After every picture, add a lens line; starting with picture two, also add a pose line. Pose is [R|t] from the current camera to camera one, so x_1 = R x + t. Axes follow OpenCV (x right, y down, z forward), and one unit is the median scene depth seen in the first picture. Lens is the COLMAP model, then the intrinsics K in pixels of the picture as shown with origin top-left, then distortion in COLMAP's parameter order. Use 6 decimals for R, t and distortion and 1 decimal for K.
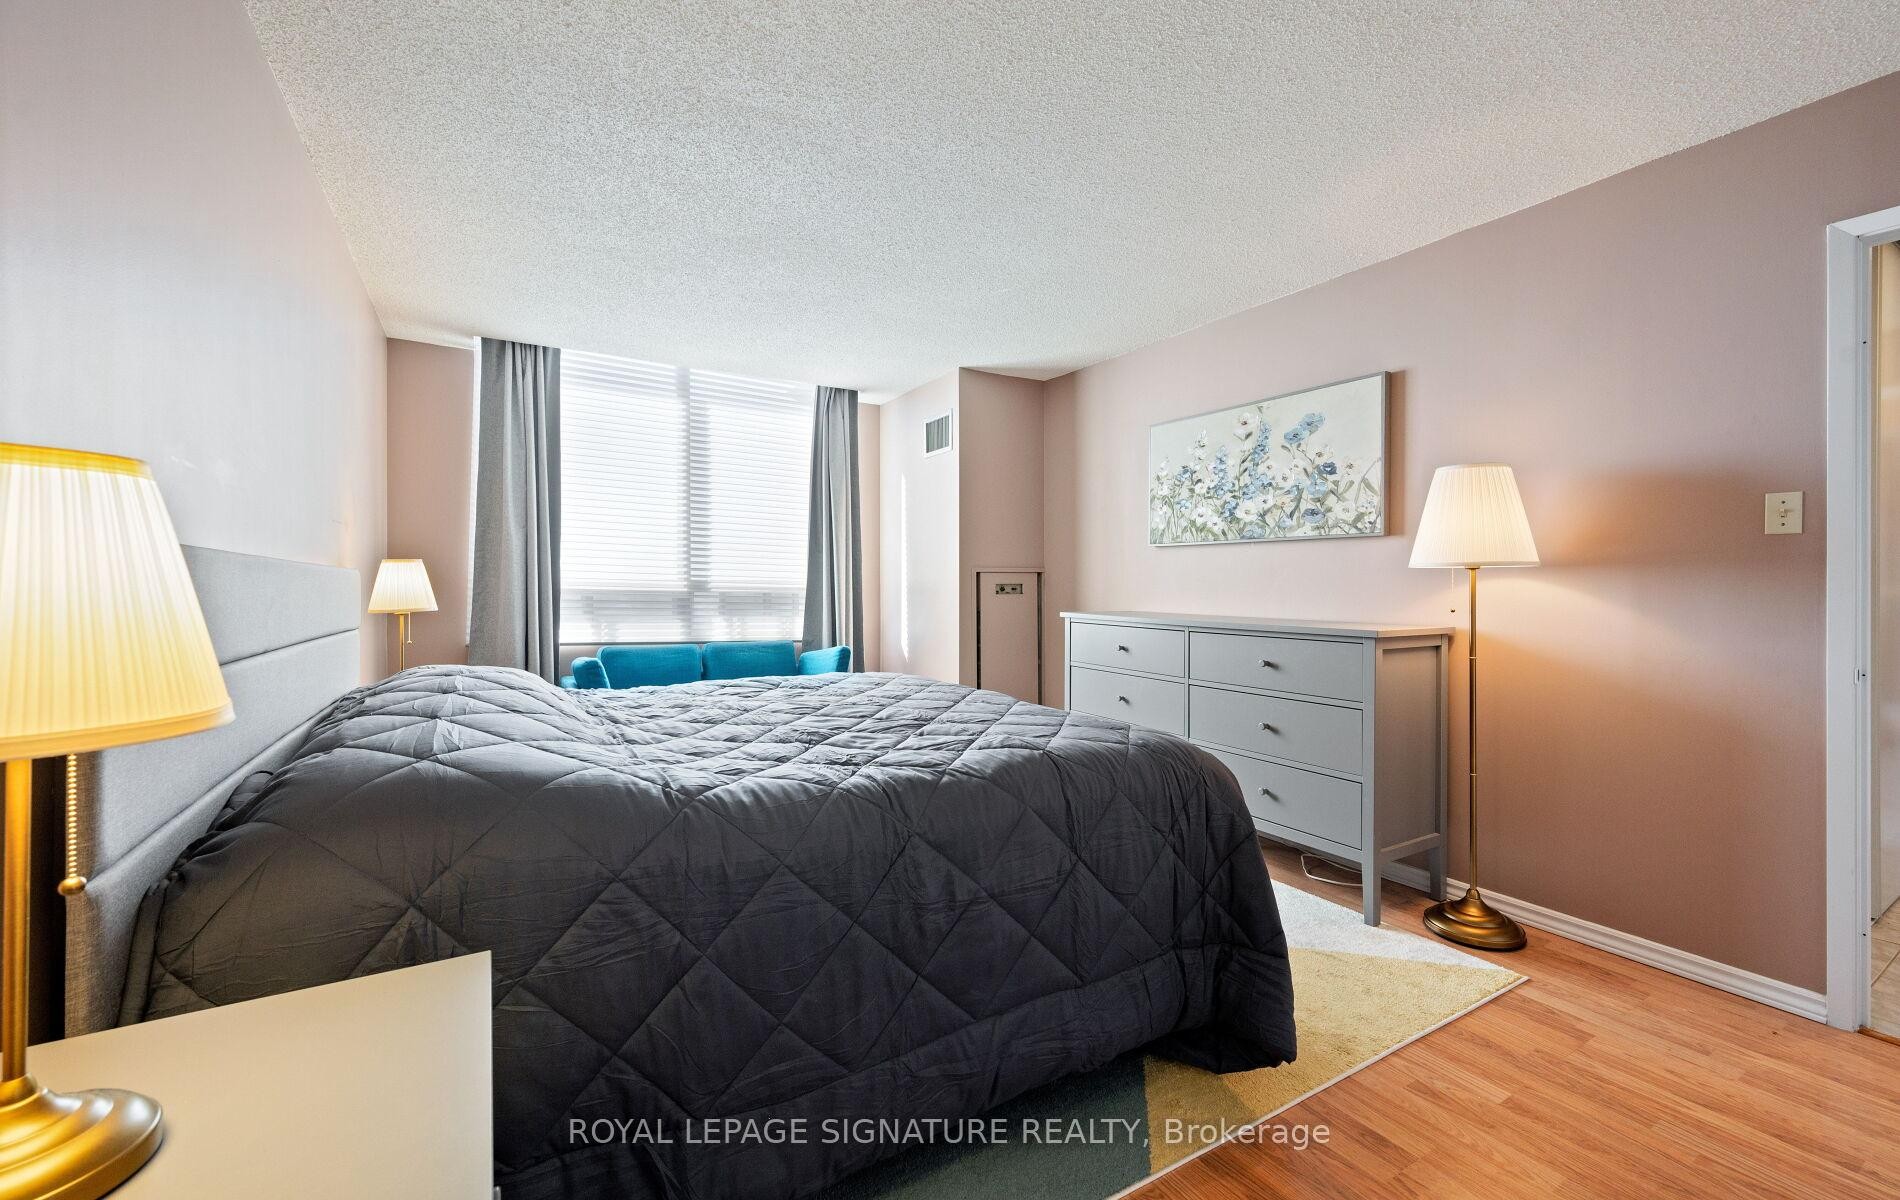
lens RADIAL K [[769.8, 0, 950.4], [0, 769.8, 585.4], [0, 0, 1]] dist [-0.001852, -0.000180]
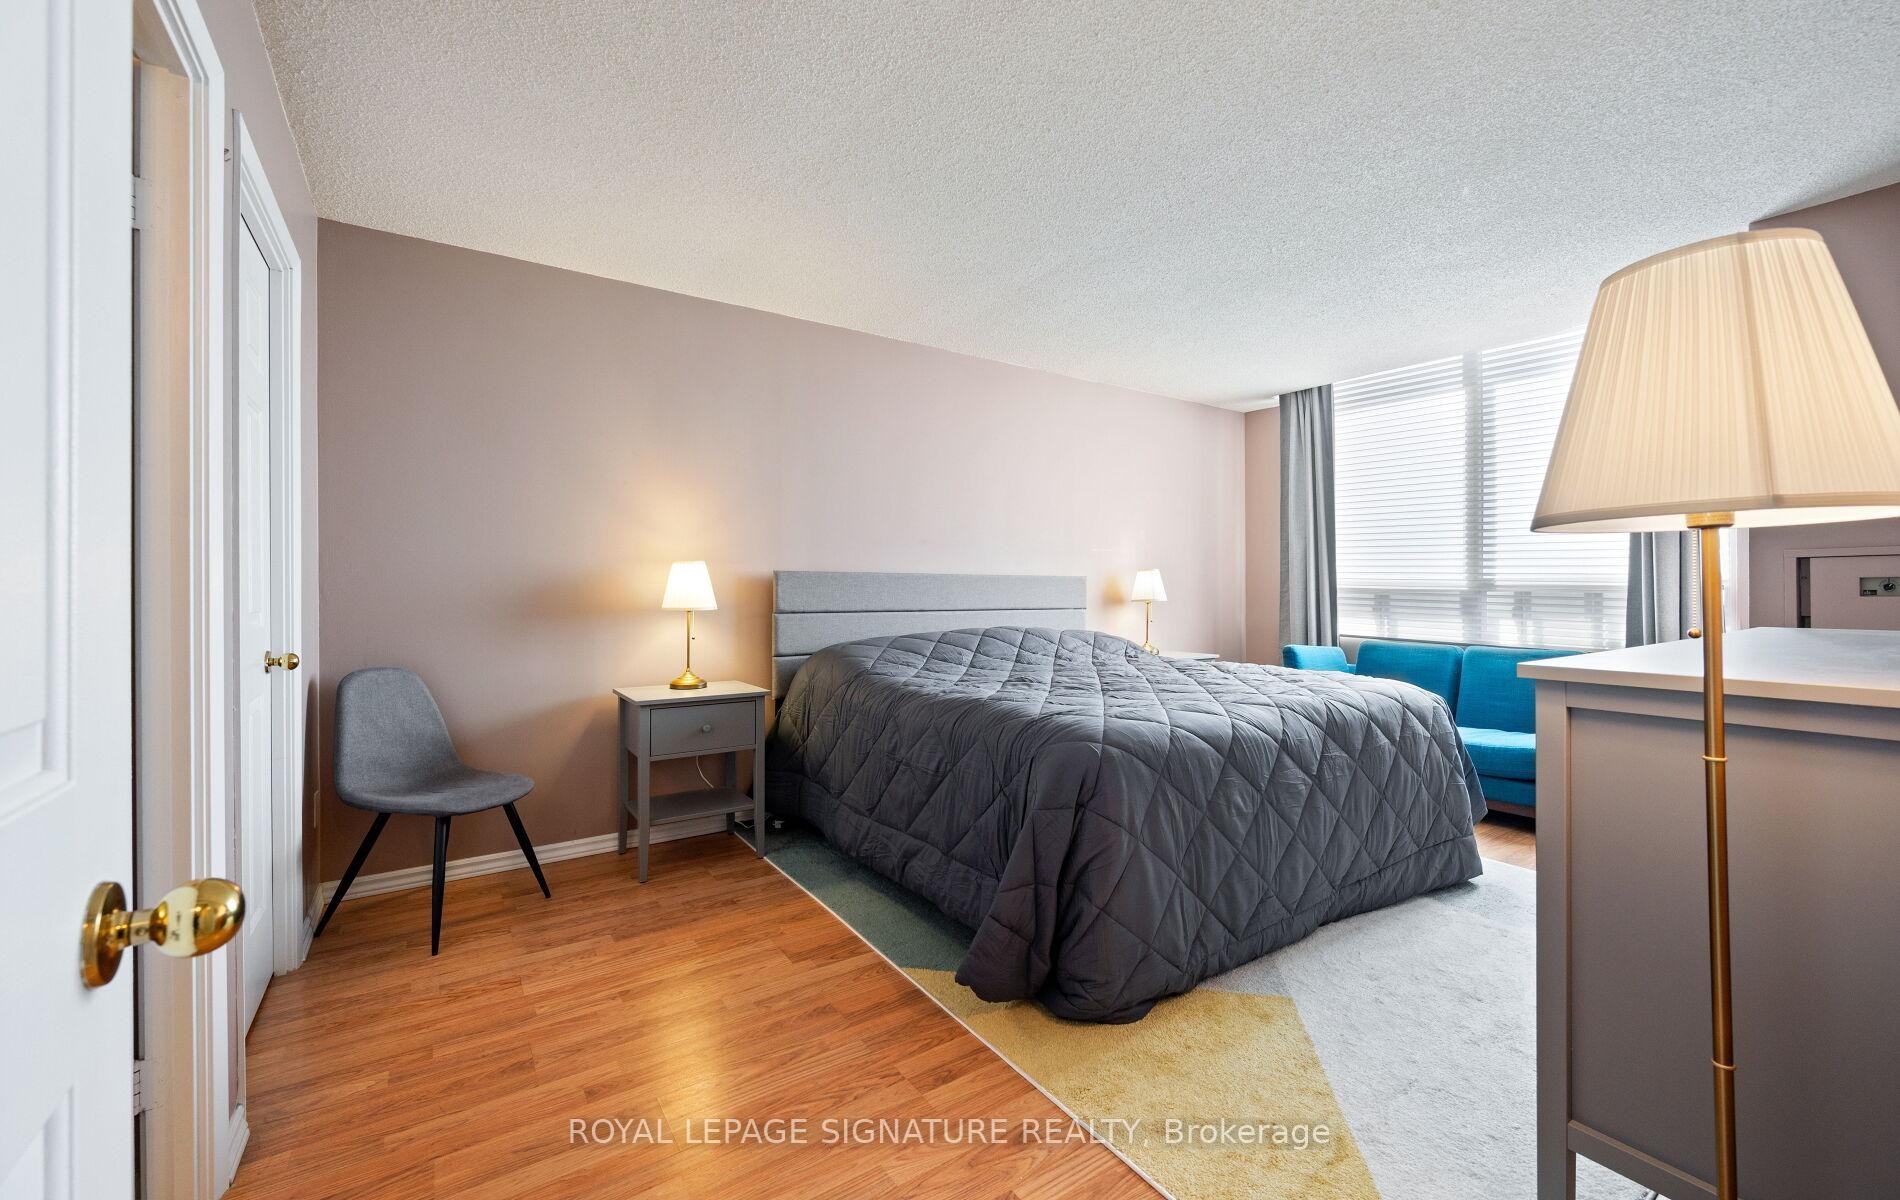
lens RADIAL K [[780.4, 0, 954.8], [0, 780.4, 576.1], [0, 0, 1]] dist [0.000519, -0.000456]
pose [[0.035510, -0.021527, -0.999137, 0.653408], [0.001795, 0.999768, -0.021477, 0.010819], [0.999368, -0.001031, 0.035541, 0.378392]]
